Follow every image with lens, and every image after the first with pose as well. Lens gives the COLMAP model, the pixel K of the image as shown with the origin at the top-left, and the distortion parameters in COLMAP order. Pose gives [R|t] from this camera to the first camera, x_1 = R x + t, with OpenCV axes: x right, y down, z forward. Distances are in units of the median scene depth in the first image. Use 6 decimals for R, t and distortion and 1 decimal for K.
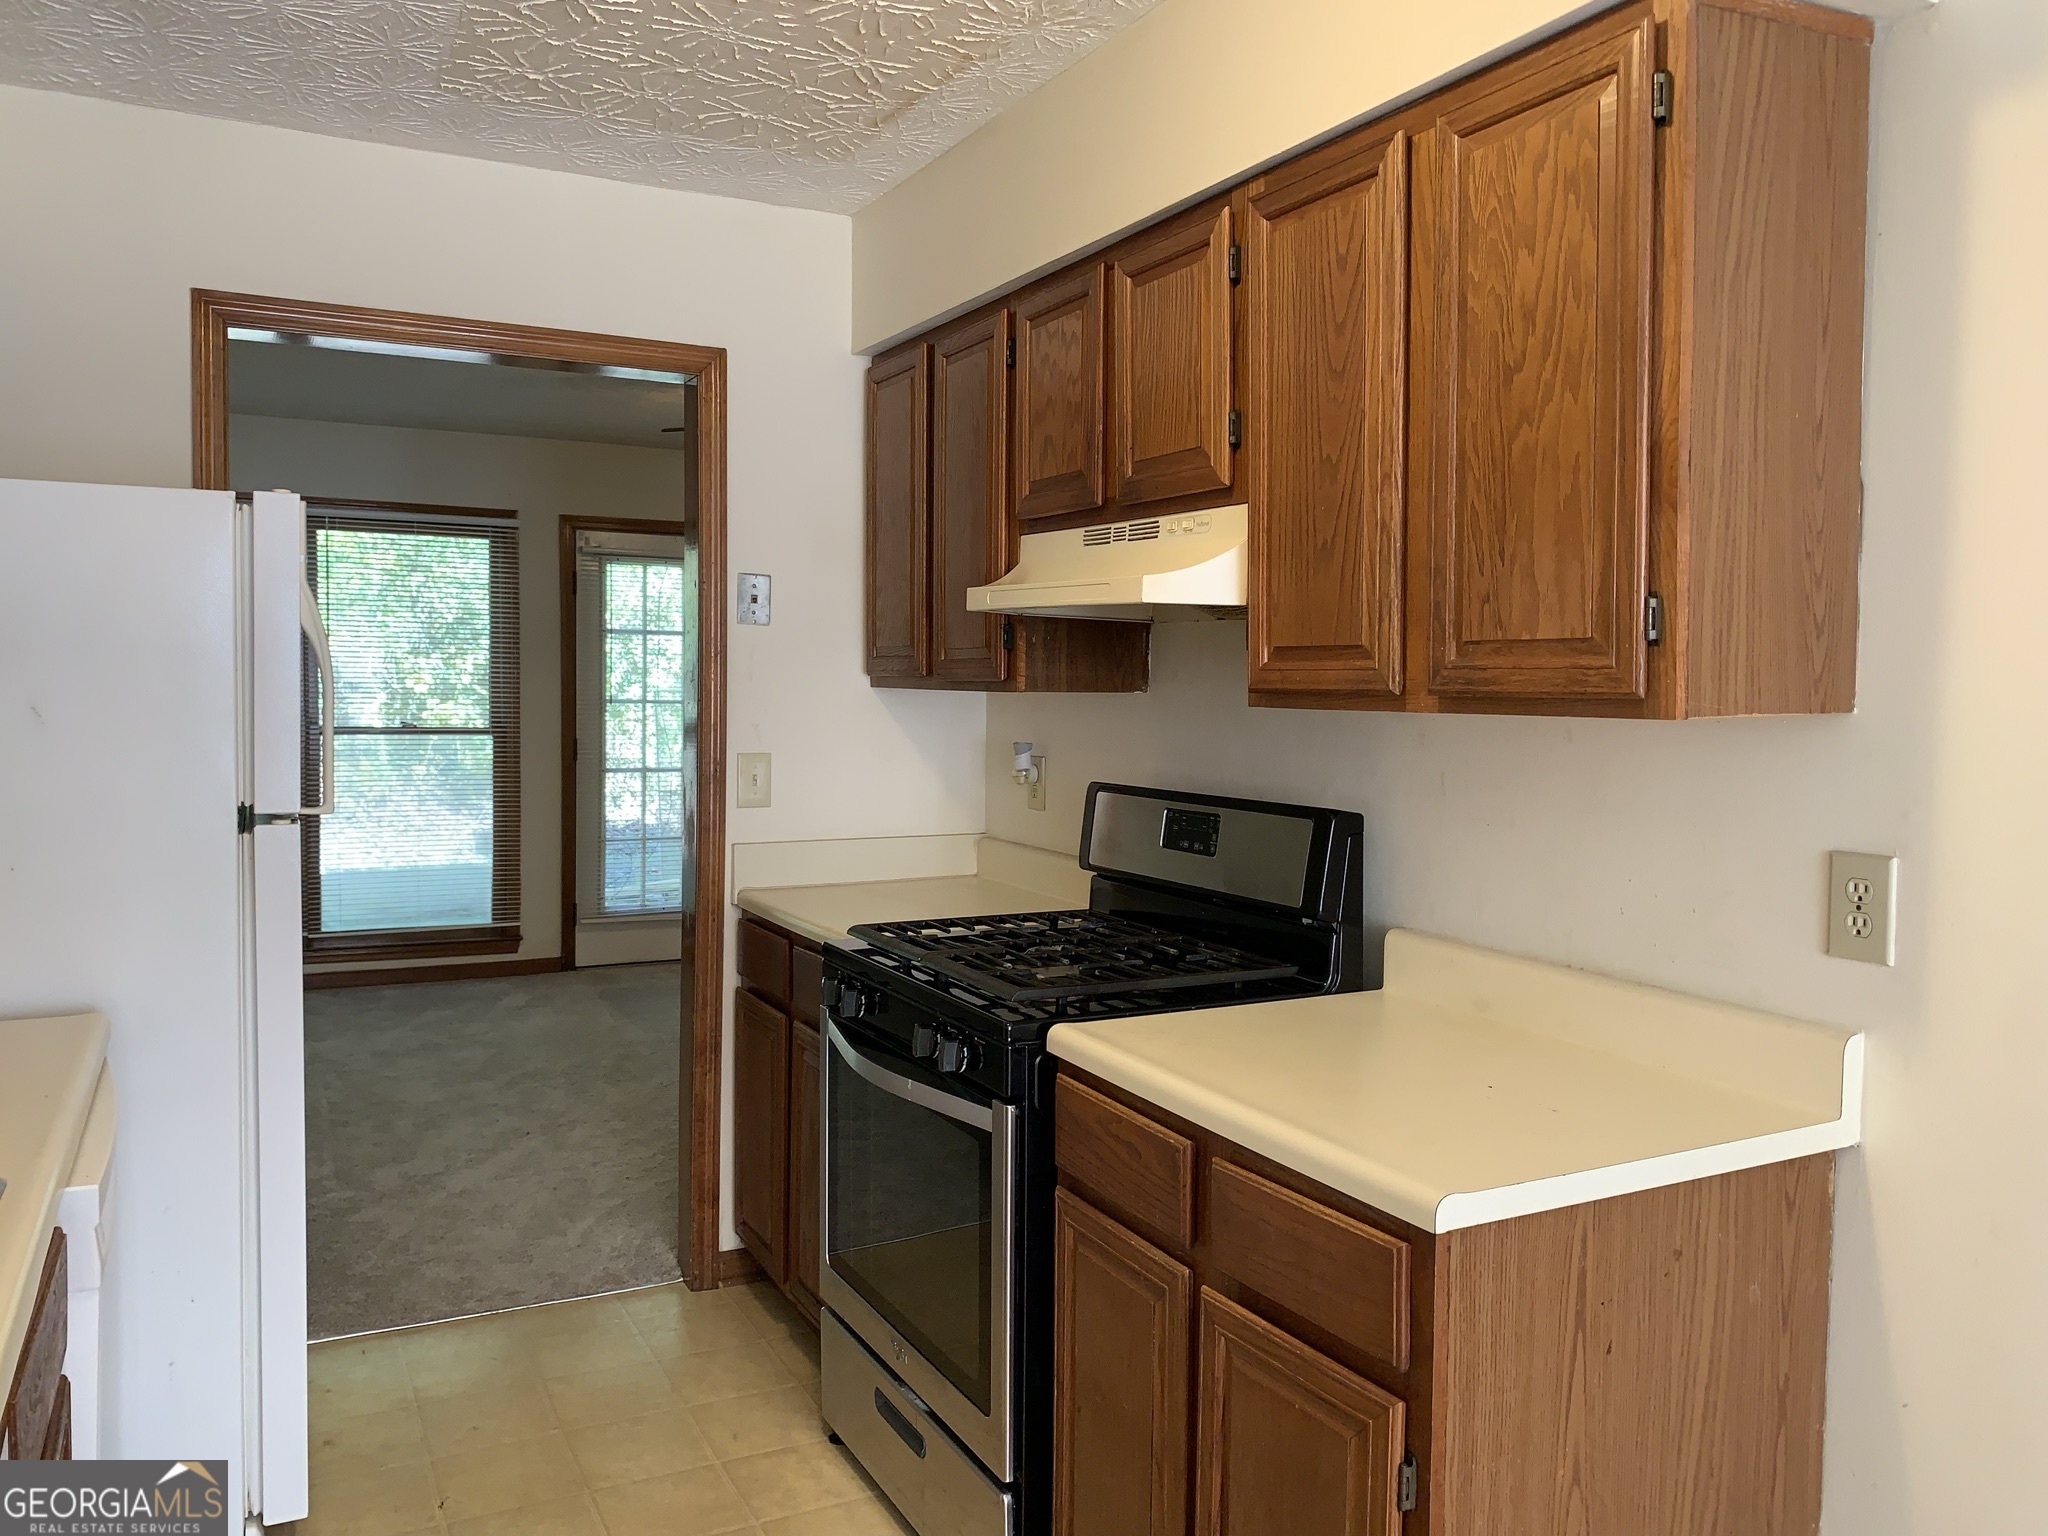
lens RADIAL K [[1571.6, 0, 1027.9], [0, 1571.6, 758.8], [0, 0, 1]] dist [0.090487, -0.145088]
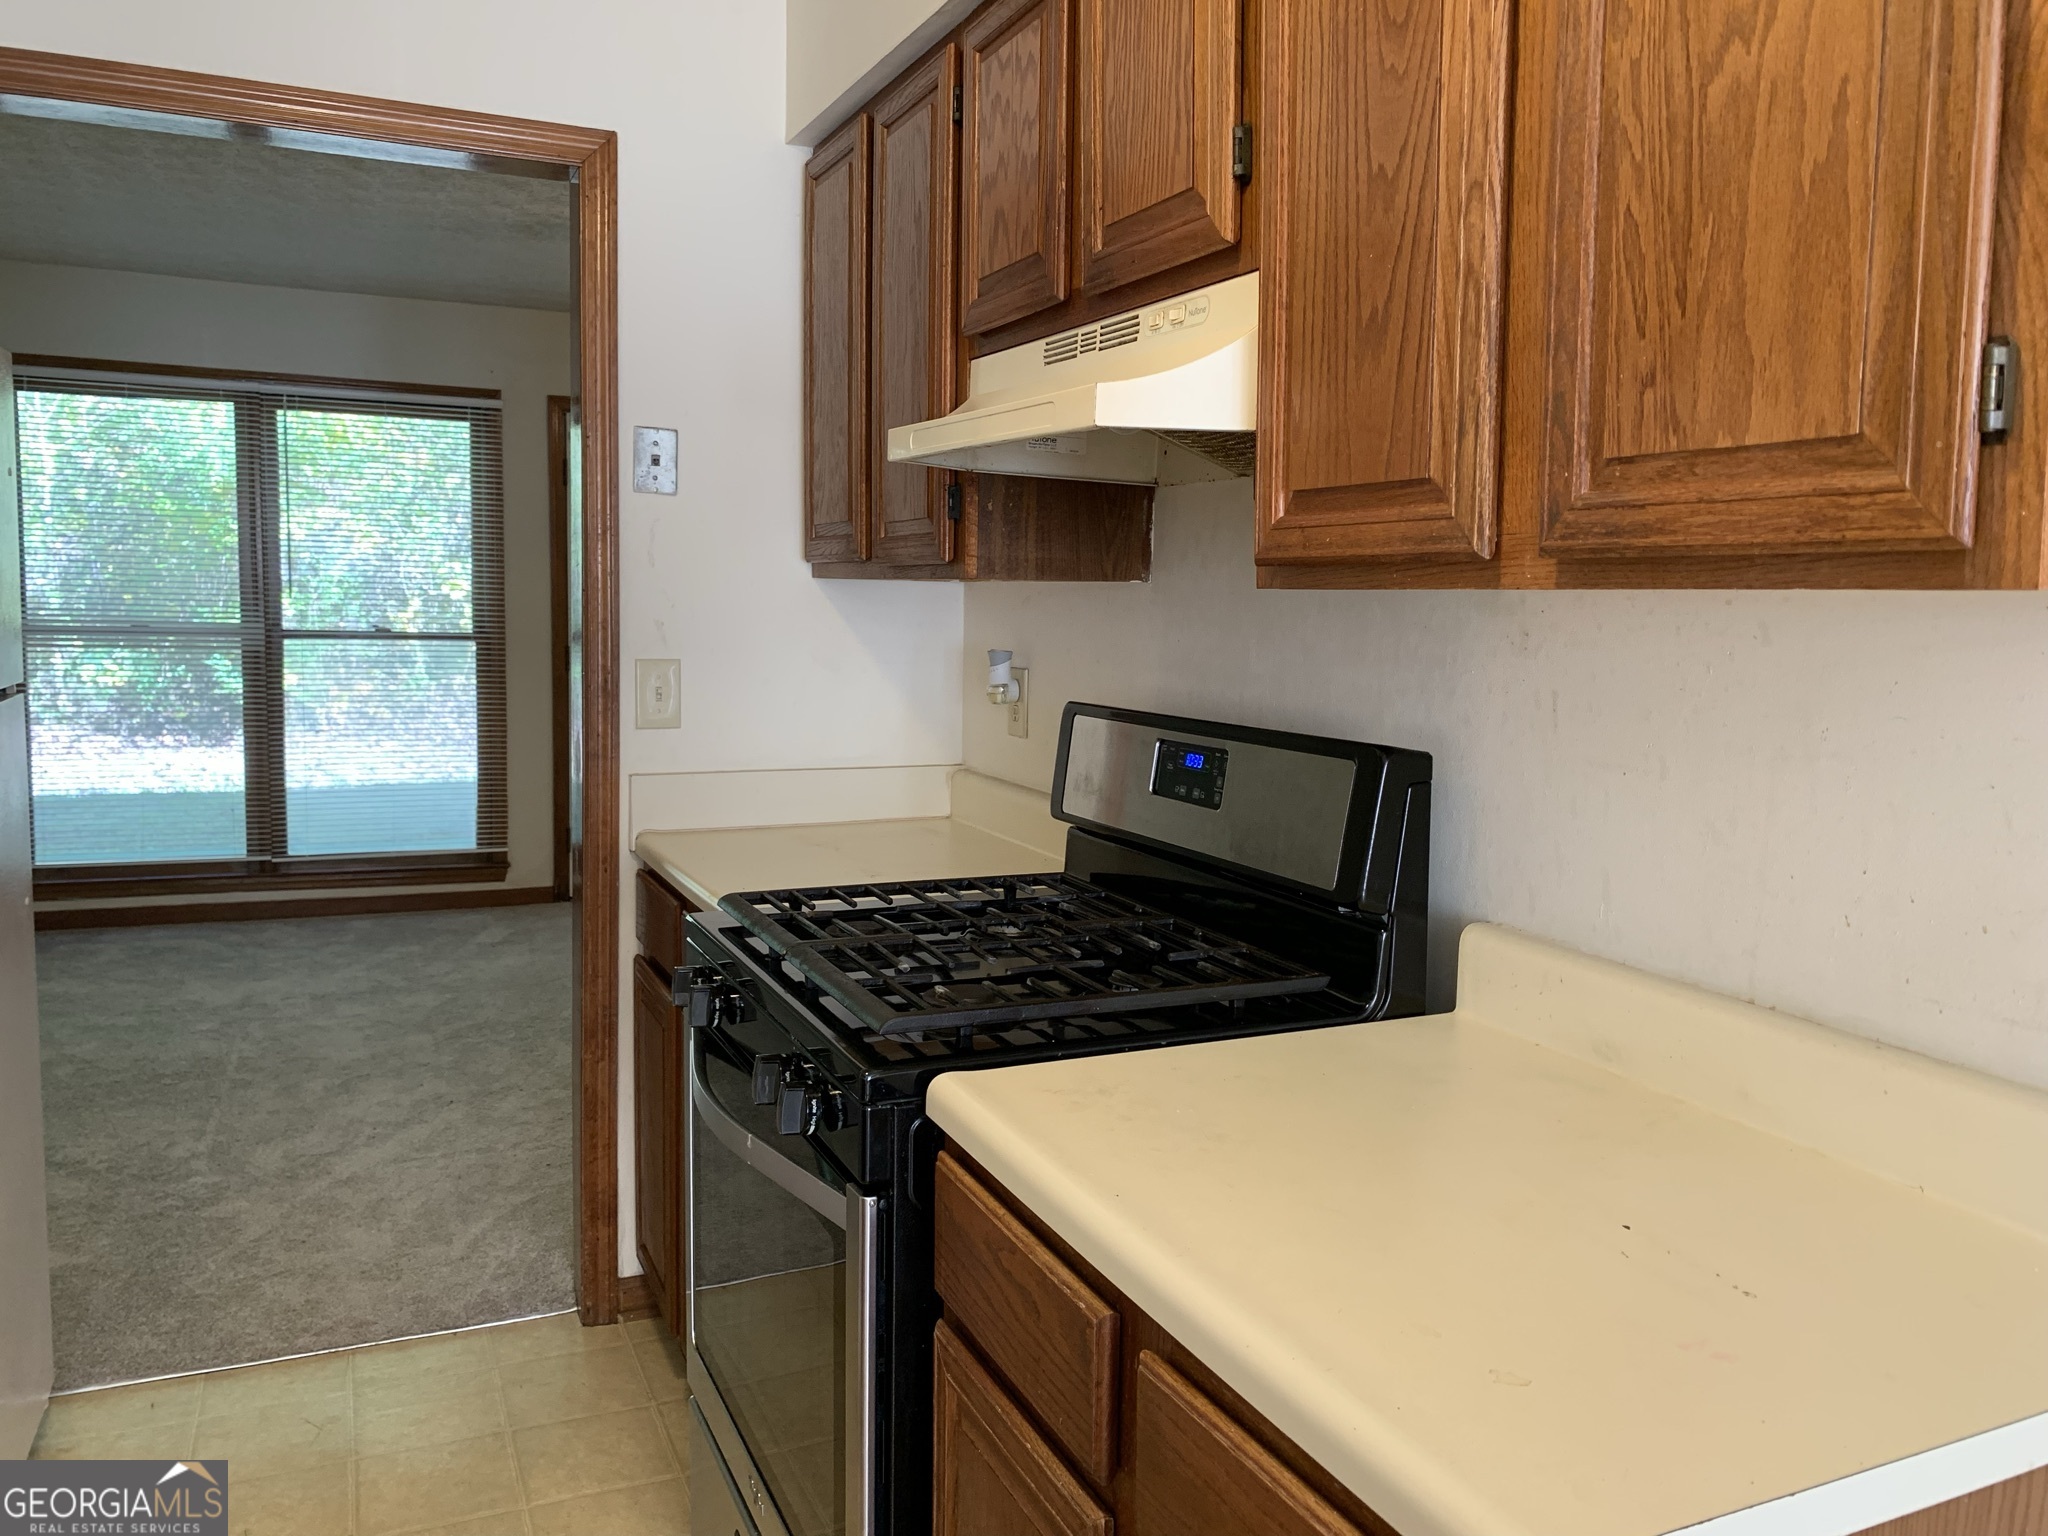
lens RADIAL K [[1583.6, 0, 1036.0], [0, 1583.6, 757.0], [0, 0, 1]] dist [0.013440, -0.003535]
pose [[0.998714, 0.013241, -0.048936, 0.070907], [-0.010754, 0.998654, 0.050739, 0.003932], [0.049542, -0.050148, 0.997512, 0.292954]]
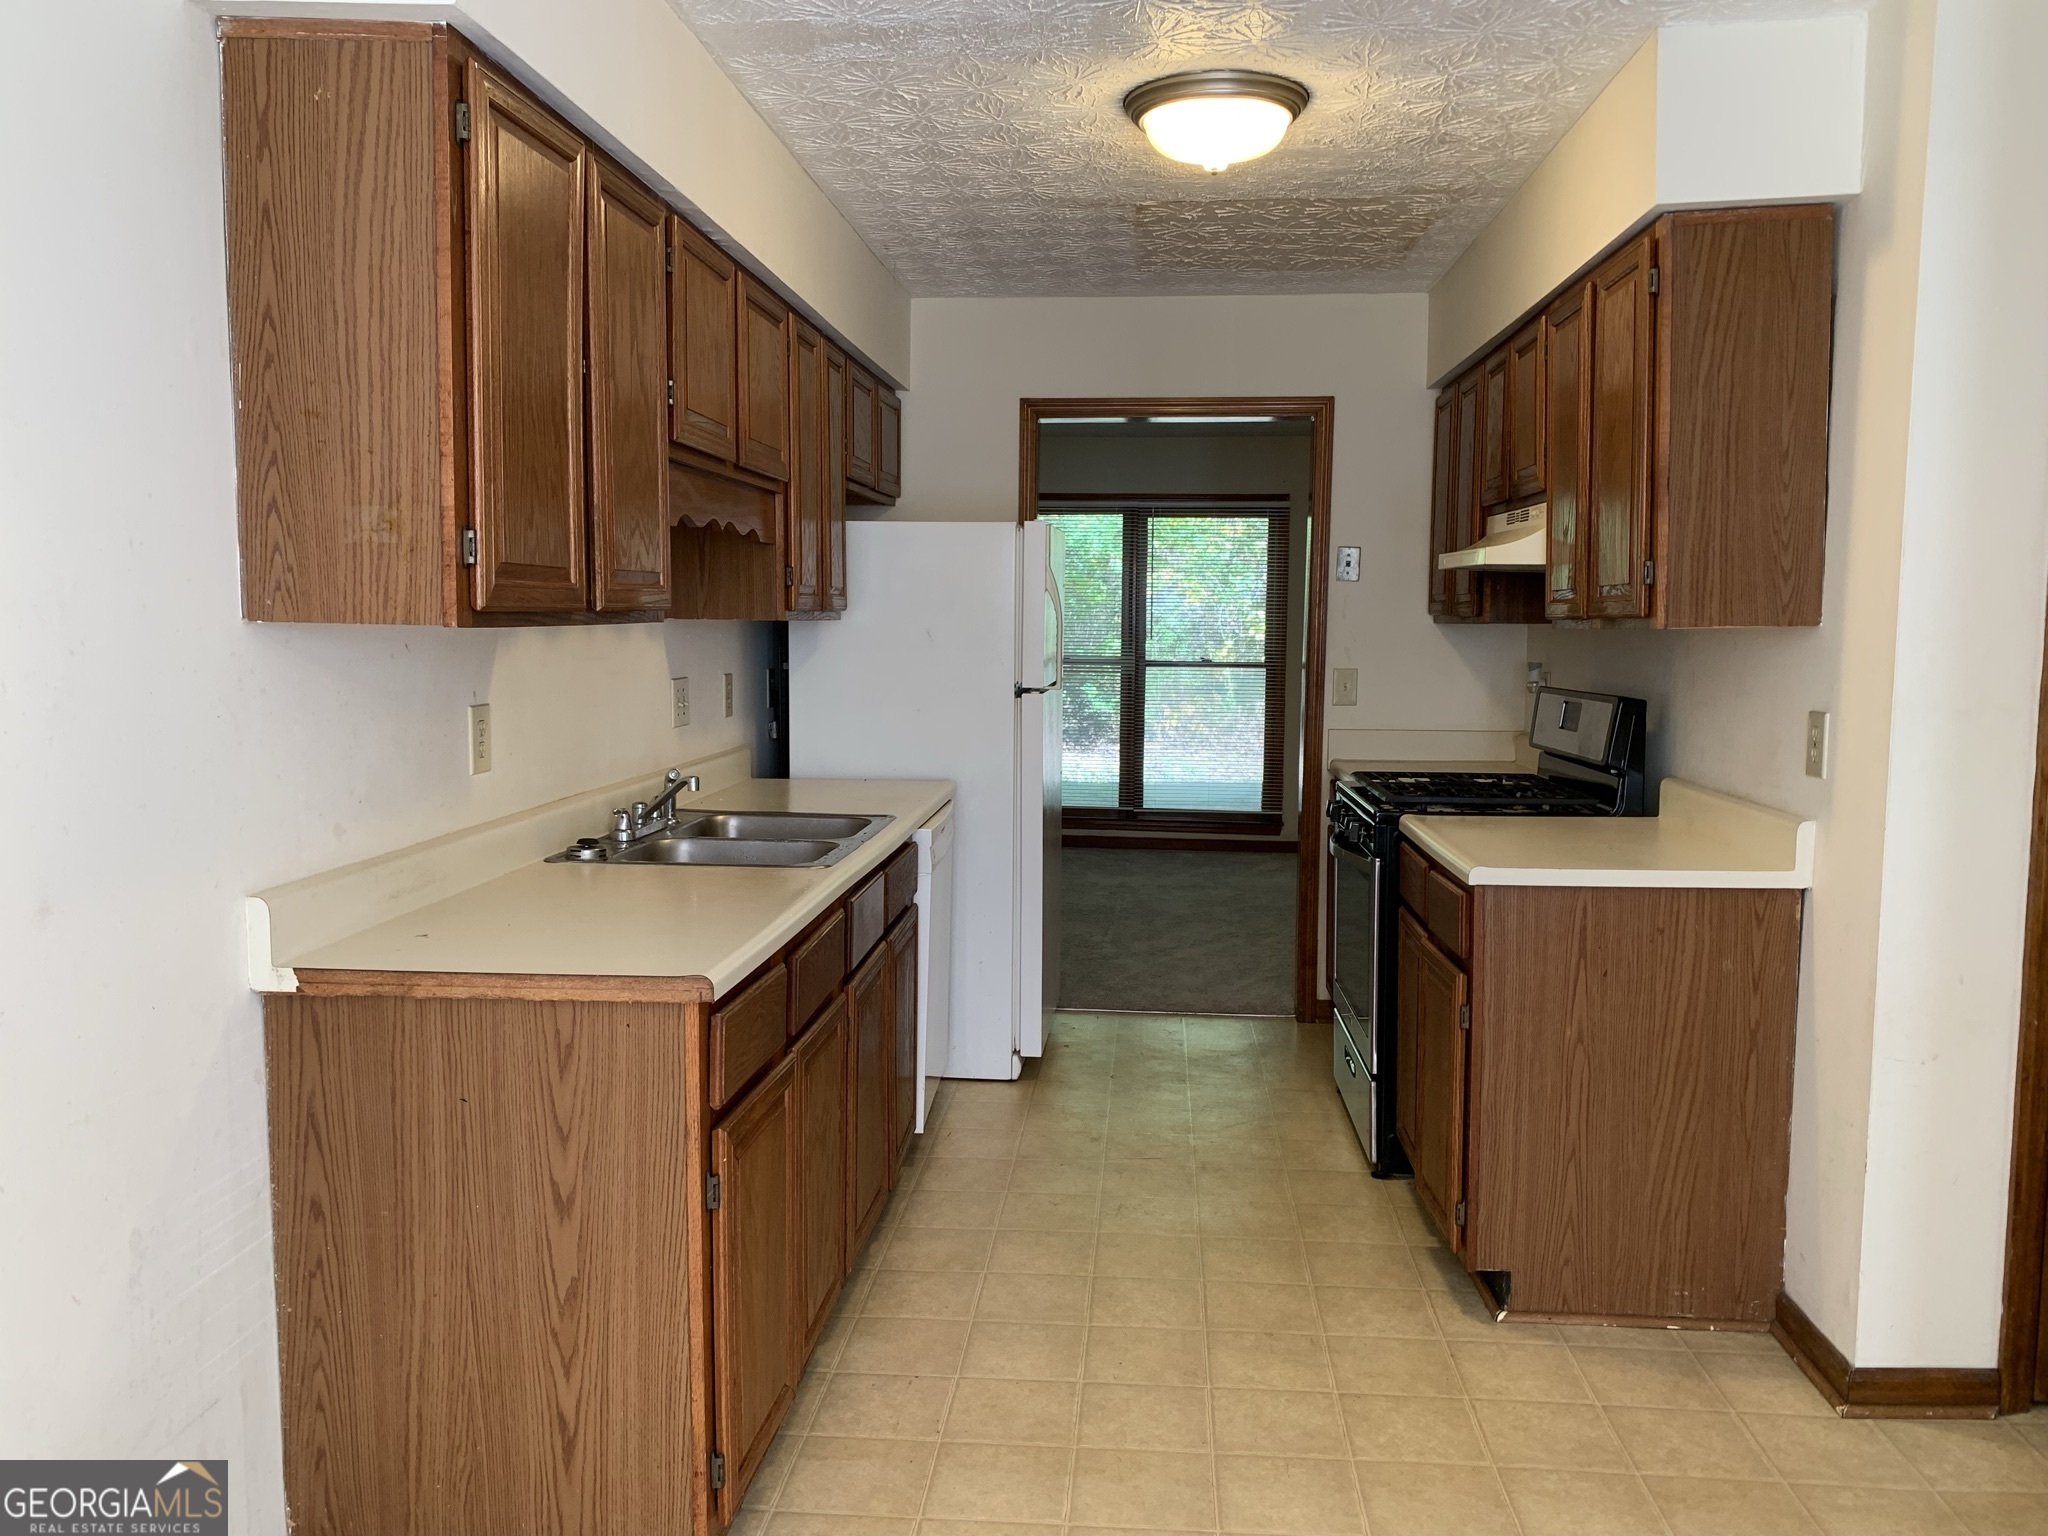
lens RADIAL K [[1560.5, 0, 1024.0], [0, 1560.5, 768.0], [0, 0, 1]] dist [0.029422, -0.003394]
pose [[0.851682, 0.042113, -0.522365, 0.448864], [-0.023131, 0.998815, 0.042811, 0.045030], [0.523549, -0.024379, 0.851647, -0.542257]]
